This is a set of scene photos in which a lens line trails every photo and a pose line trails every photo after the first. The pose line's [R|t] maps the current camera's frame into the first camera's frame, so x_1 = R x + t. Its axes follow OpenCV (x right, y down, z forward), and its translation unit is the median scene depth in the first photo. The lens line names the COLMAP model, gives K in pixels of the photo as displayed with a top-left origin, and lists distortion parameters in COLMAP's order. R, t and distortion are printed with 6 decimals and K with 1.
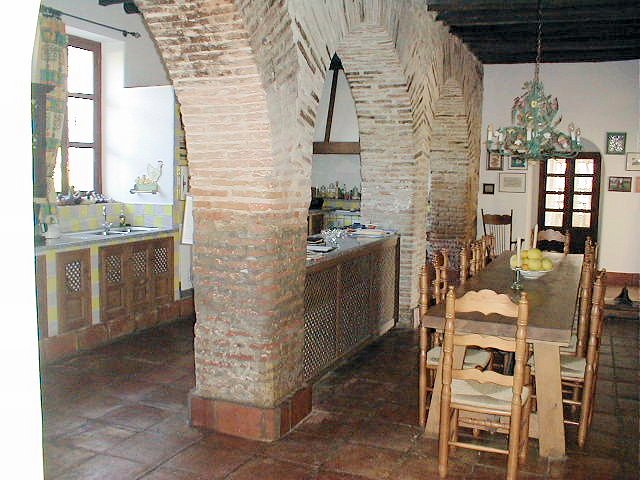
lens RADIAL K [[658.2, 0, 320.0], [0, 658.2, 240.0], [0, 0, 1]] dist [-0.159936, 0.227398]
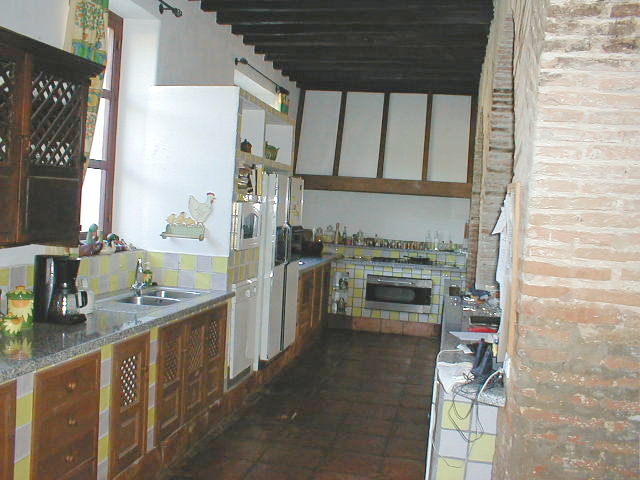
lens RADIAL K [[658.2, 0, 320.0], [0, 658.2, 240.0], [0, 0, 1]] dist [-0.159936, 0.227398]
pose [[0.978252, 0.031245, 0.205053, -0.321398], [-0.020856, 0.998396, -0.052633, -0.044101], [-0.206368, 0.047211, 0.977335, 0.349835]]
